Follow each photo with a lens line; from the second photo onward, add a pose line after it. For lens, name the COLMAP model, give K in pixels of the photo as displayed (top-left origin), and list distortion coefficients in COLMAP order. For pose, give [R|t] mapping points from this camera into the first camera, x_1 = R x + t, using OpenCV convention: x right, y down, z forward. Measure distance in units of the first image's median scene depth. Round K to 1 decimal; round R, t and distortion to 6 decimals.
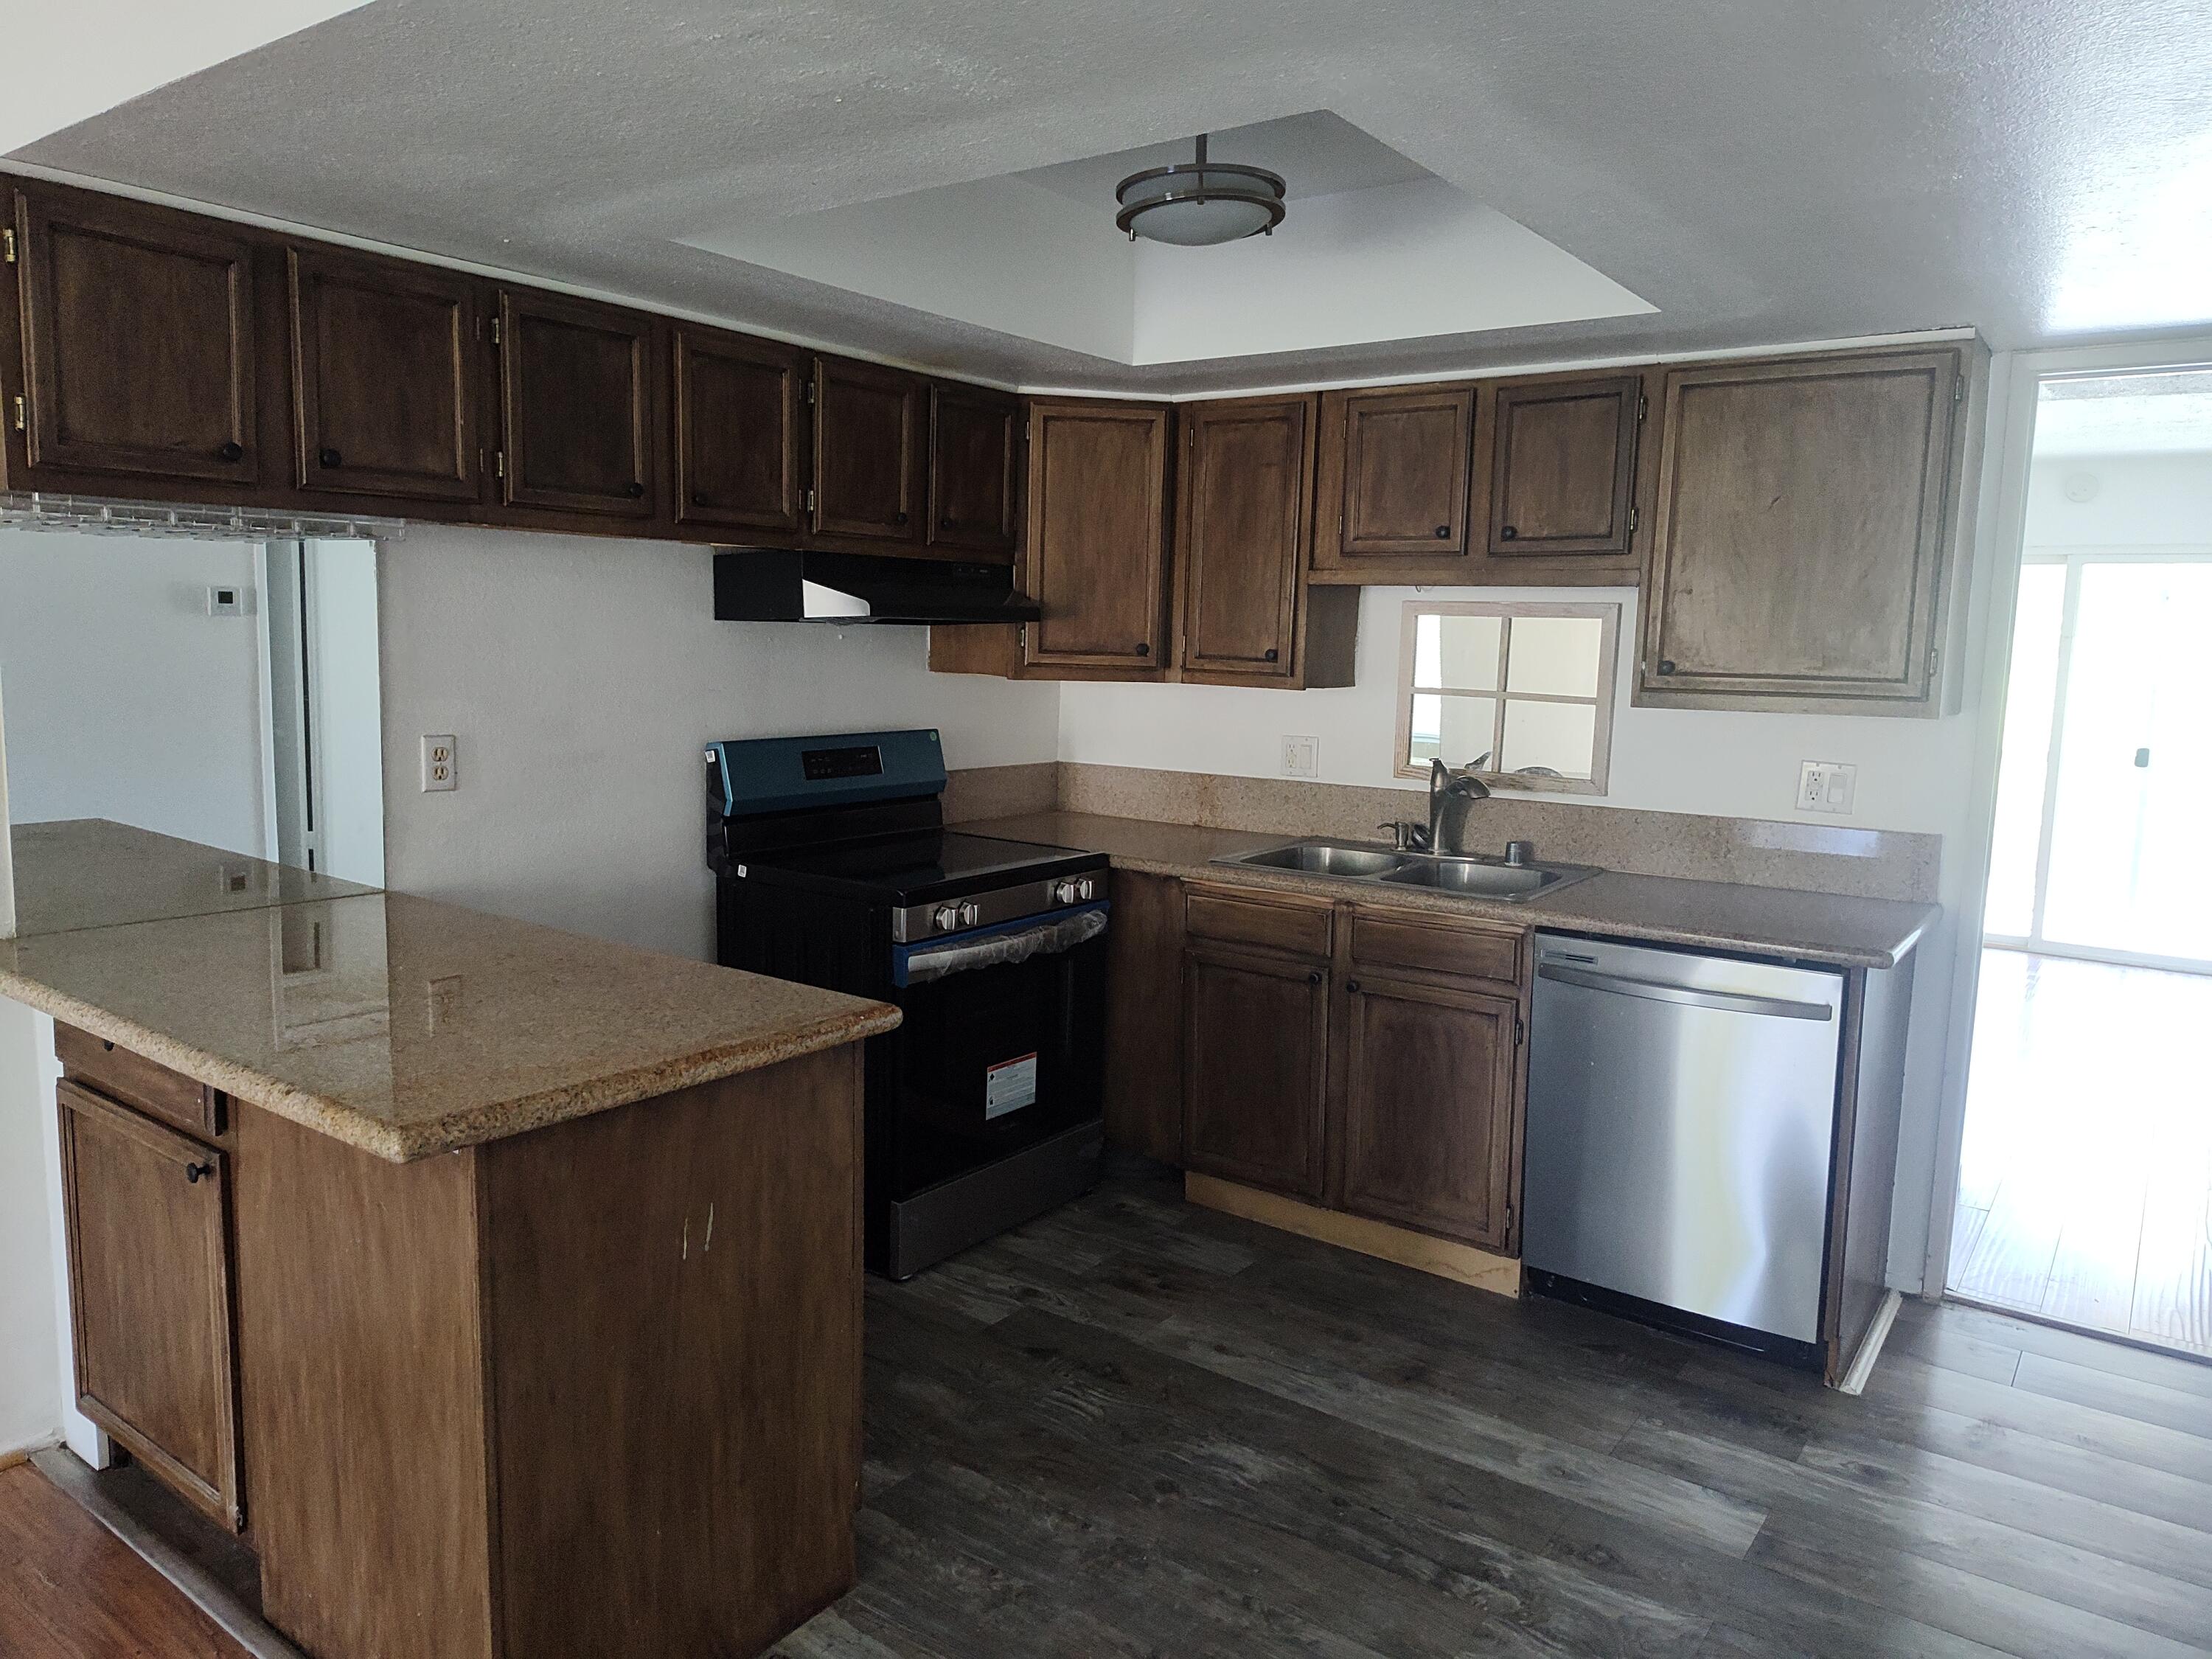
lens RADIAL K [[1491.6, 0, 1106.0], [0, 1491.6, 829.5], [0, 0, 1]] dist [0.071484, -0.080500]
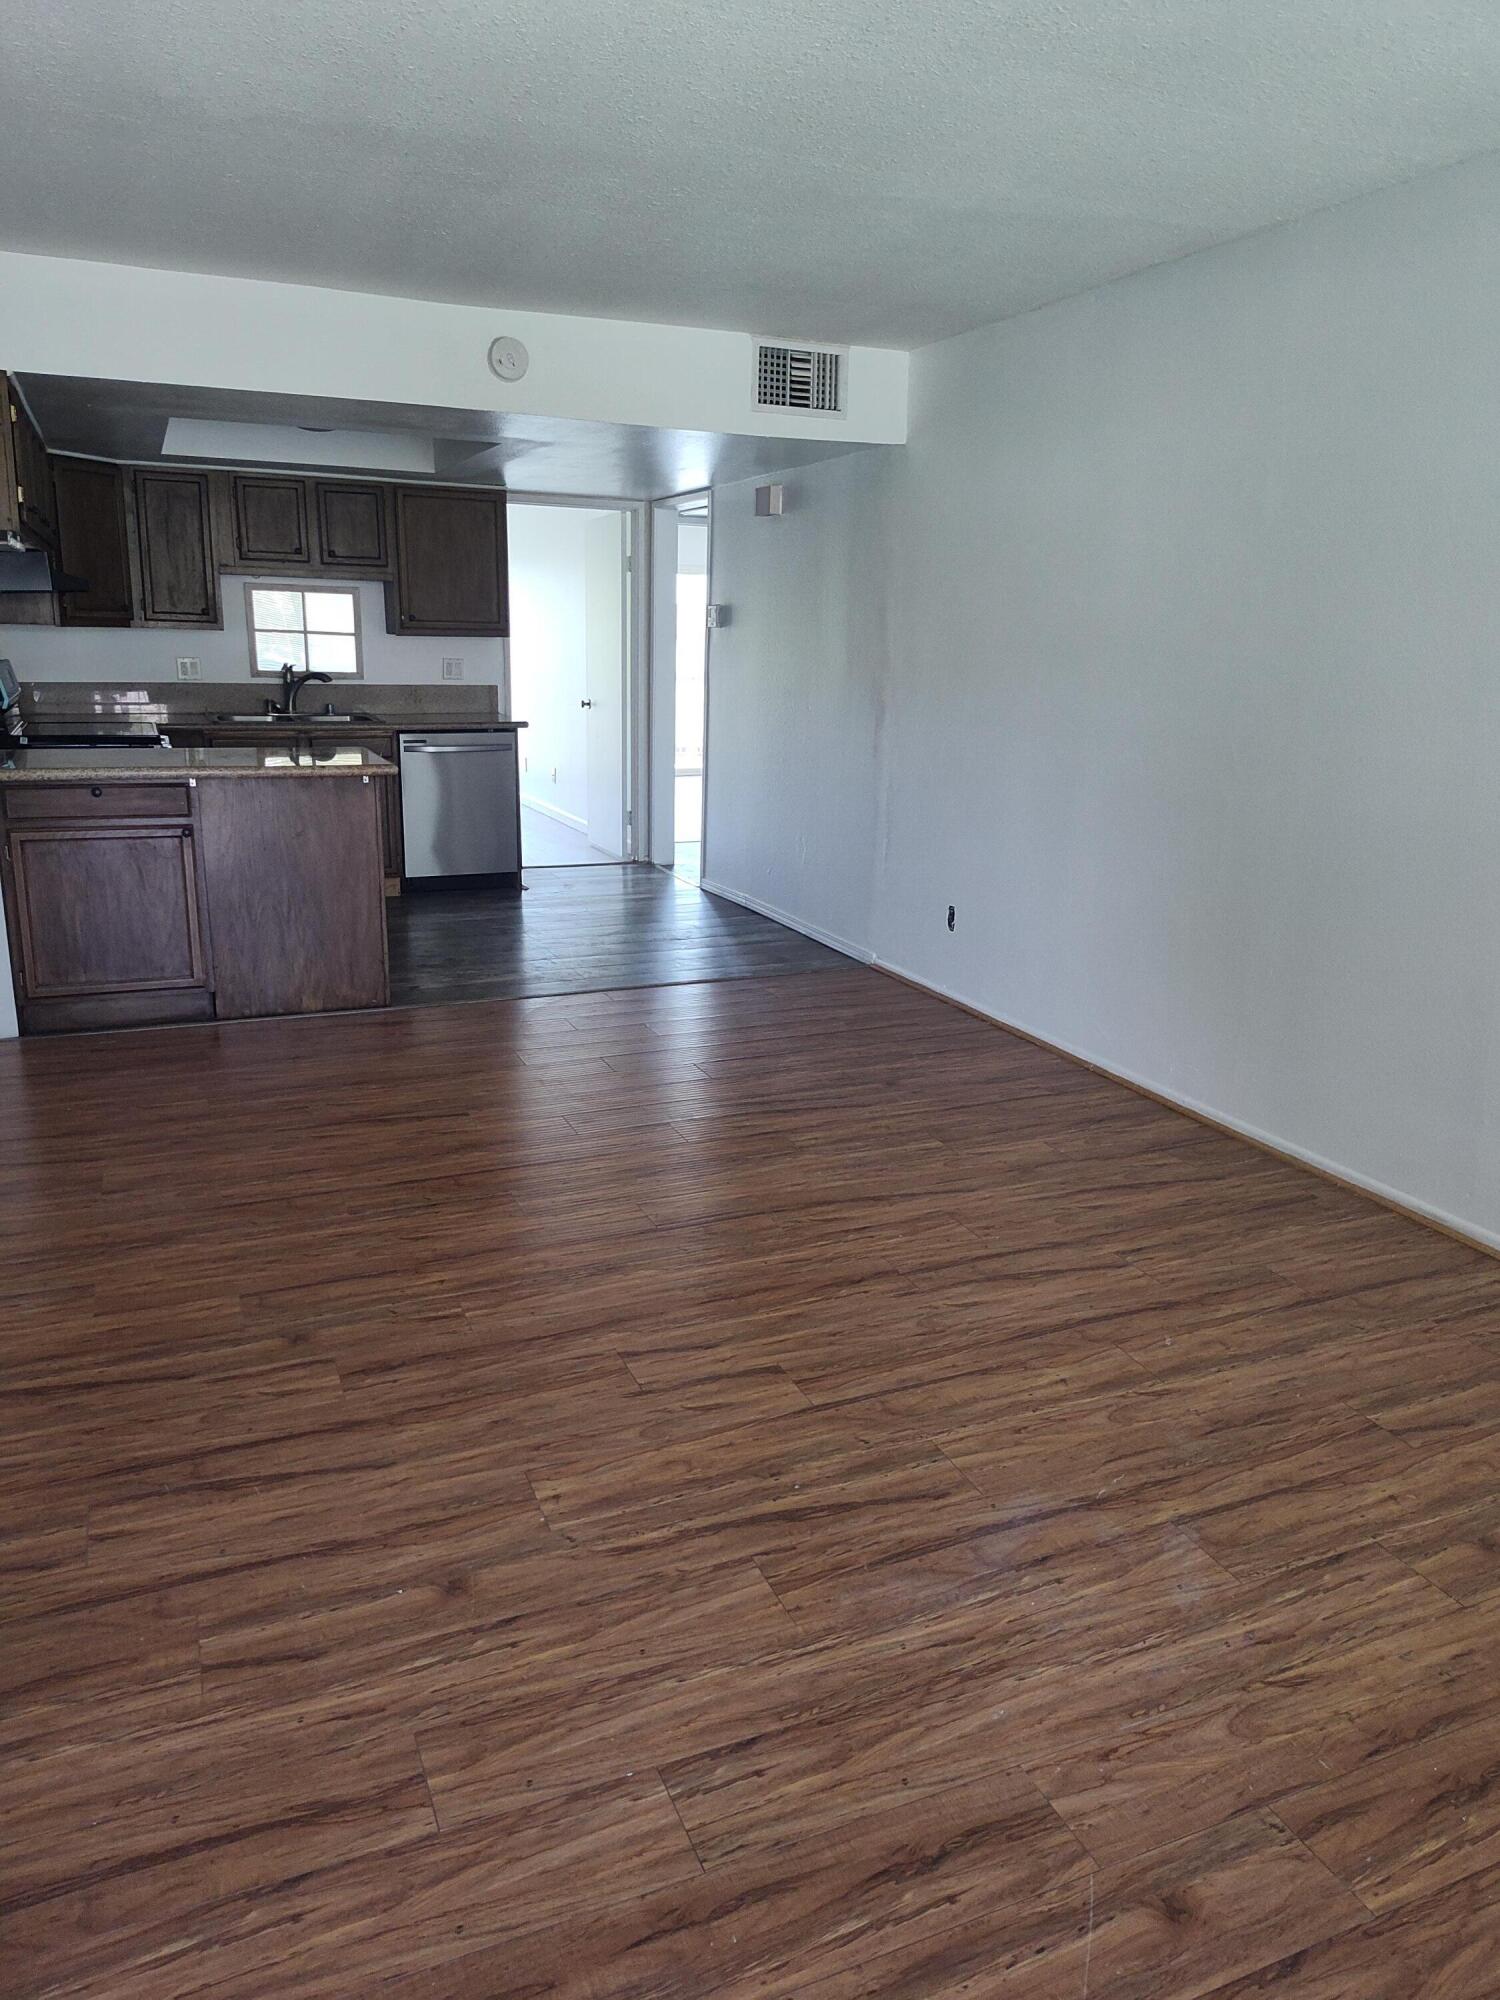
lens RADIAL K [[1348.7, 0, 750.0], [0, 1348.7, 1000.0], [0, 0, 1]] dist [0.071484, -0.080500]
pose [[0.507007, -0.239203, 0.828086, -1.129456], [0.105074, 0.970708, 0.216069, 0.061149], [-0.855513, -0.022538, 0.517290, -0.510187]]
